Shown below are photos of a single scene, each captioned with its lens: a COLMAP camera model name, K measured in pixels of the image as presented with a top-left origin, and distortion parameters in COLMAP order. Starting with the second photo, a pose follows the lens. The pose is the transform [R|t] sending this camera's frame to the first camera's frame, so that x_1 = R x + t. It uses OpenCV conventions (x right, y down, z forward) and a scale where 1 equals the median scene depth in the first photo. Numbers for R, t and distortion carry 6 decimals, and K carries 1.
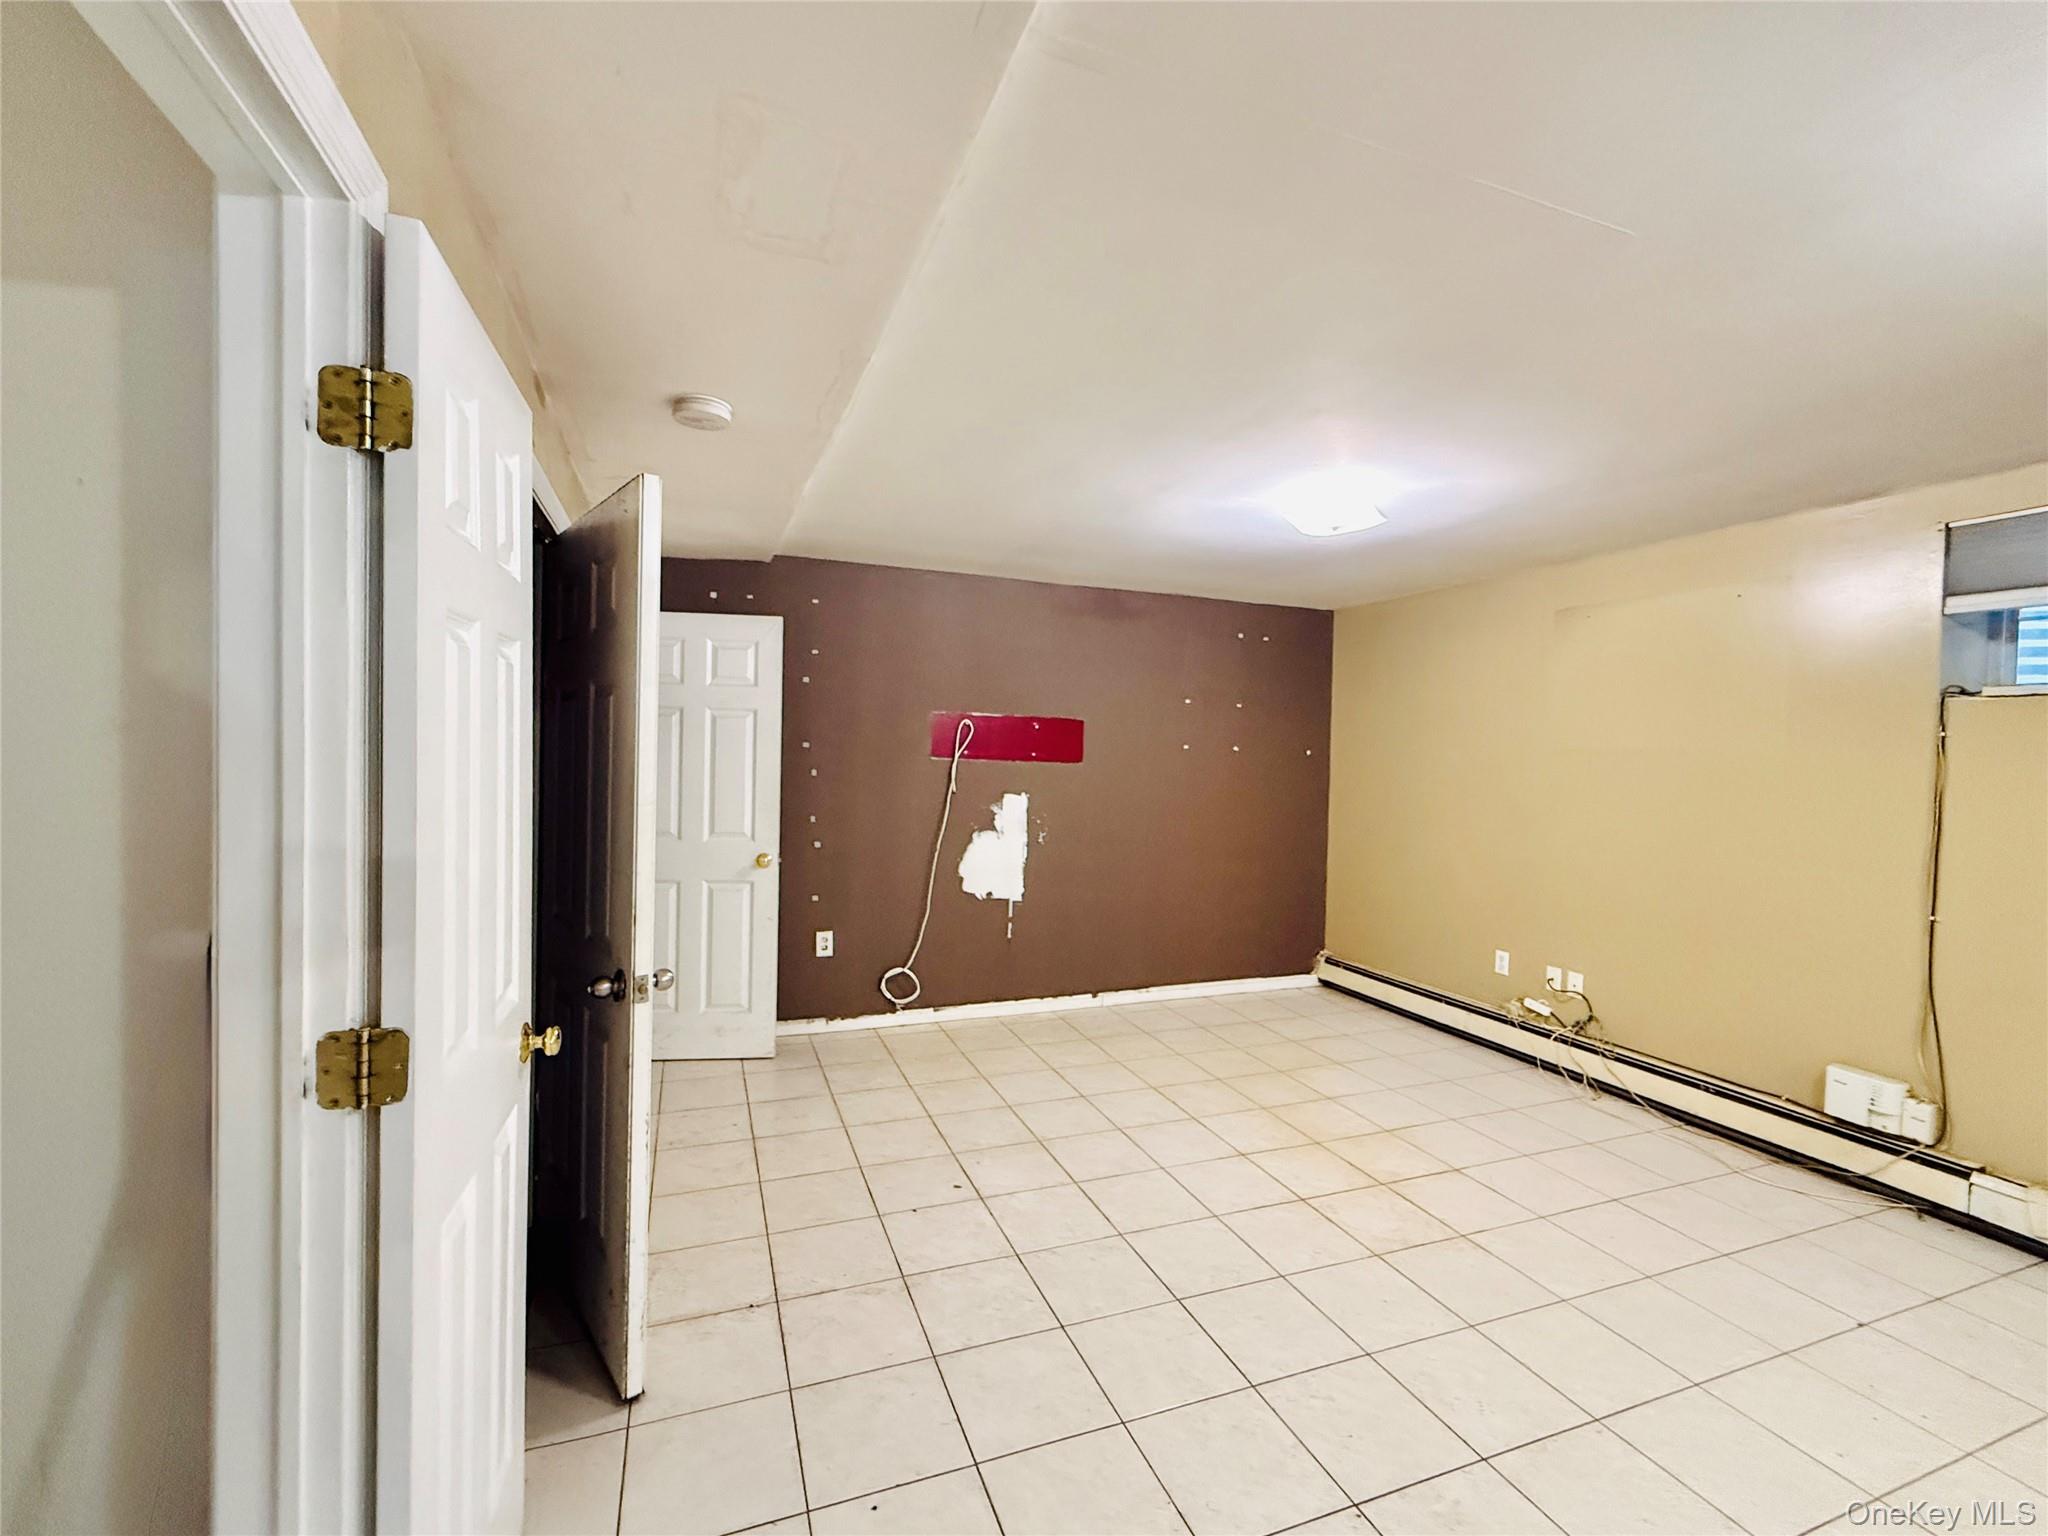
lens RADIAL K [[826.2, 0, 1012.7], [0, 826.2, 766.5], [0, 0, 1]] dist [0.000643, 0.000022]
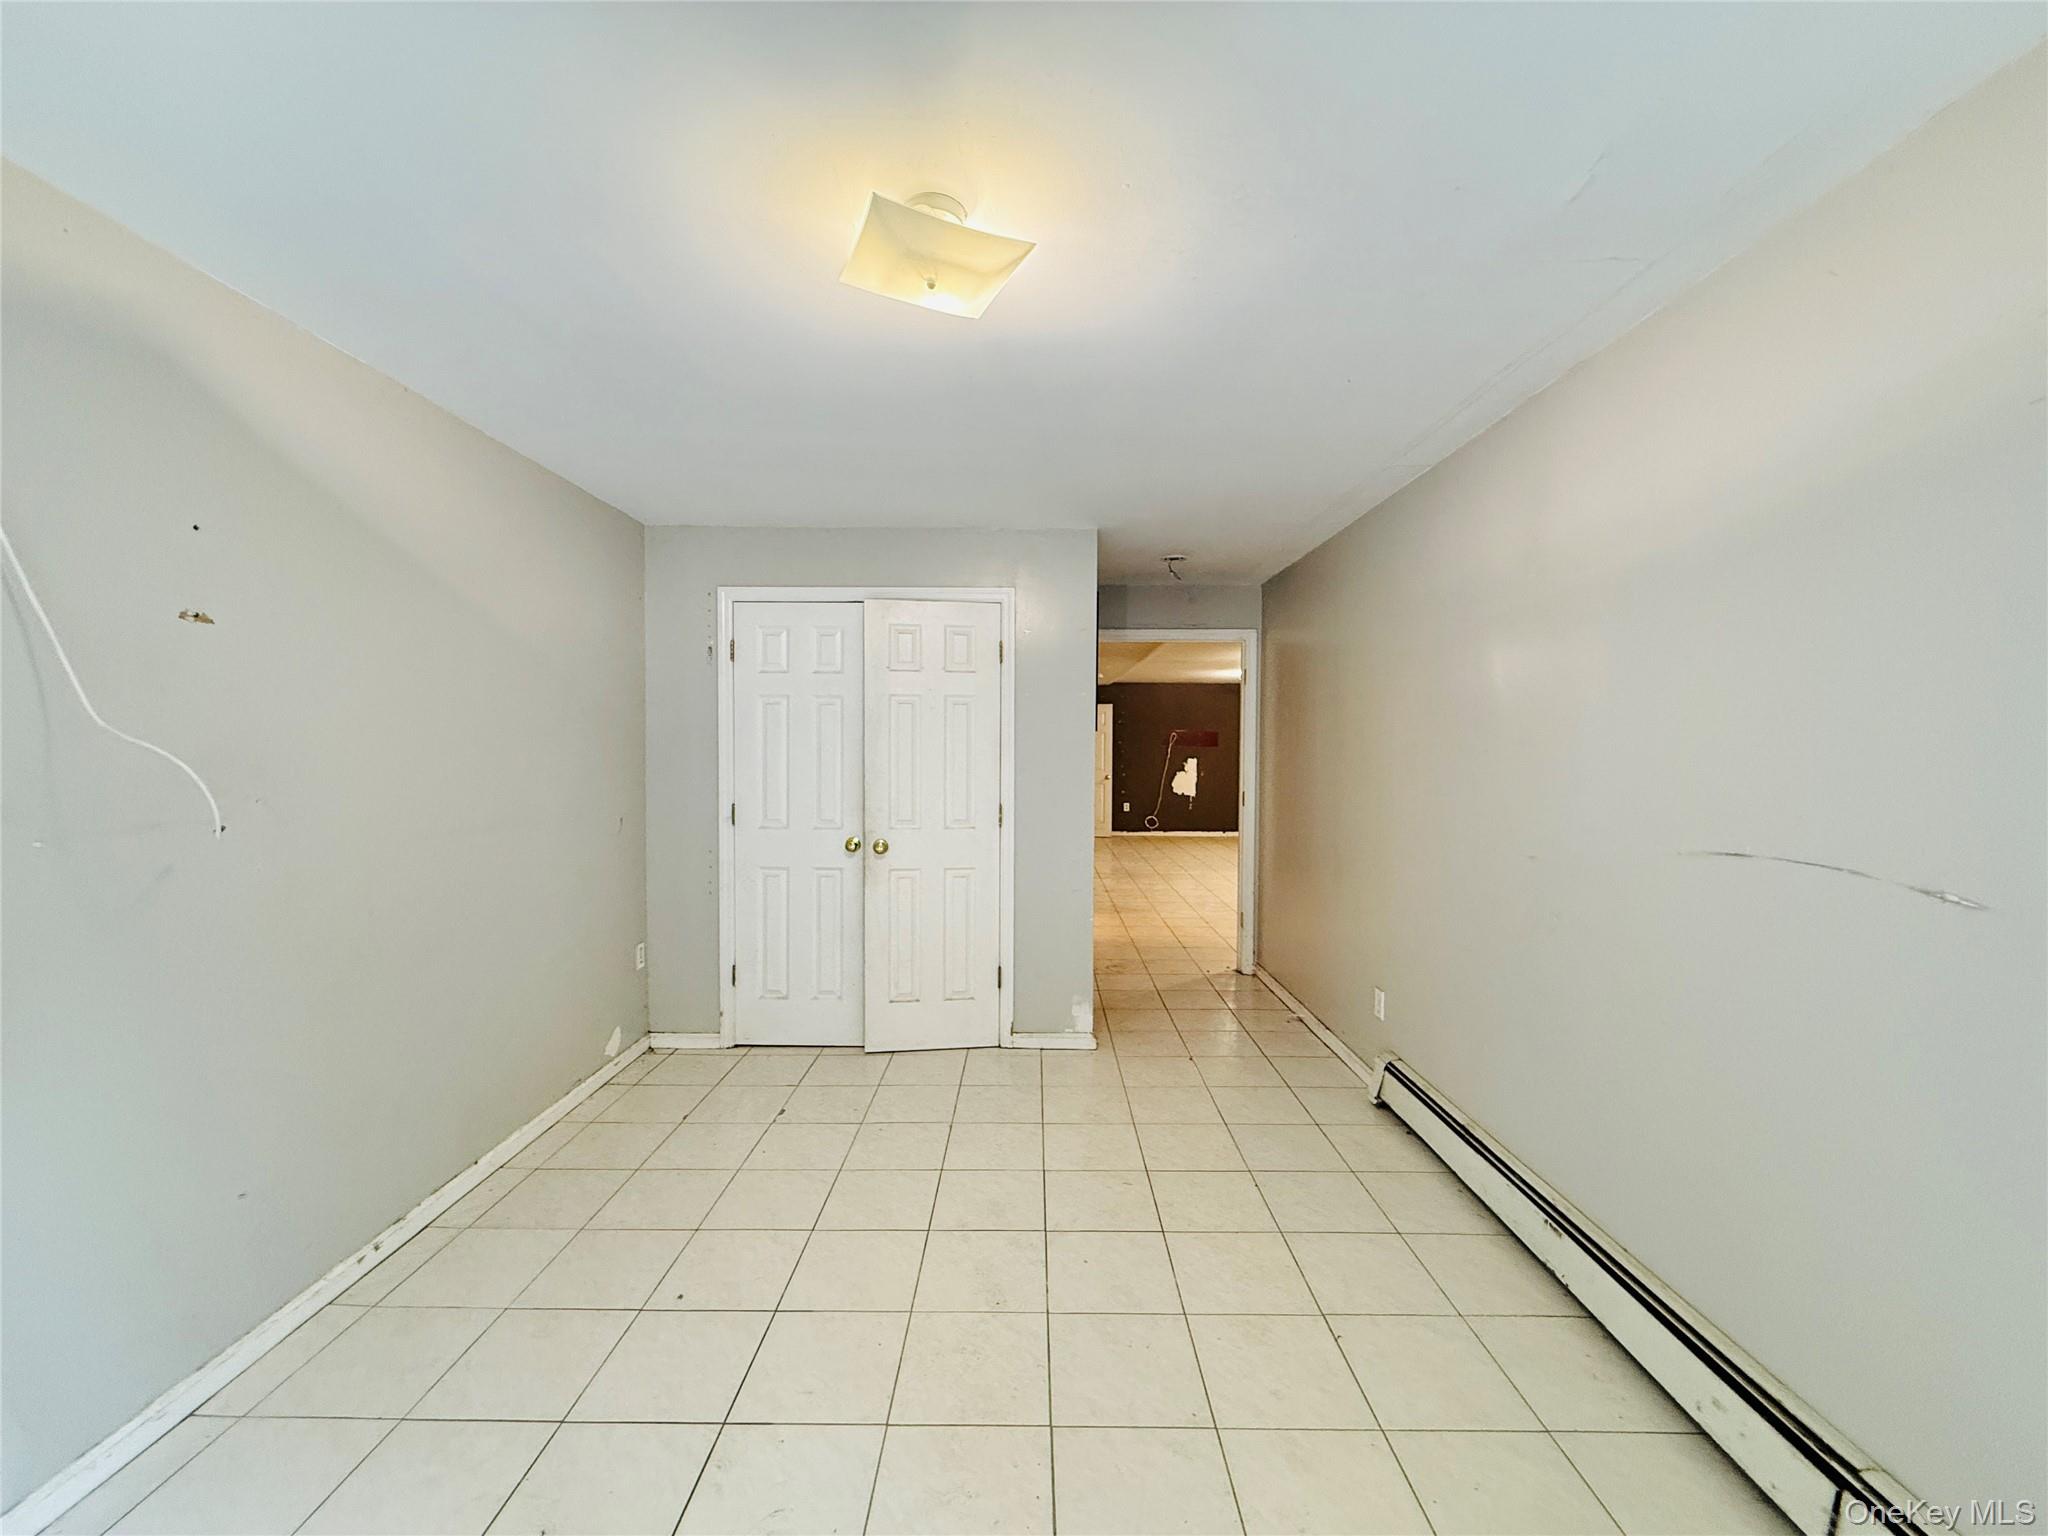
lens RADIAL K [[826.2, 0, 1028.5], [0, 826.2, 762.0], [0, 0, 1]] dist [0.000643, 0.000022]
pose [[0.929293, -0.008577, -0.369245, 0.537254], [0.011815, 0.999909, 0.006509, 0.019612], [0.369155, -0.010412, 0.929309, -1.880456]]
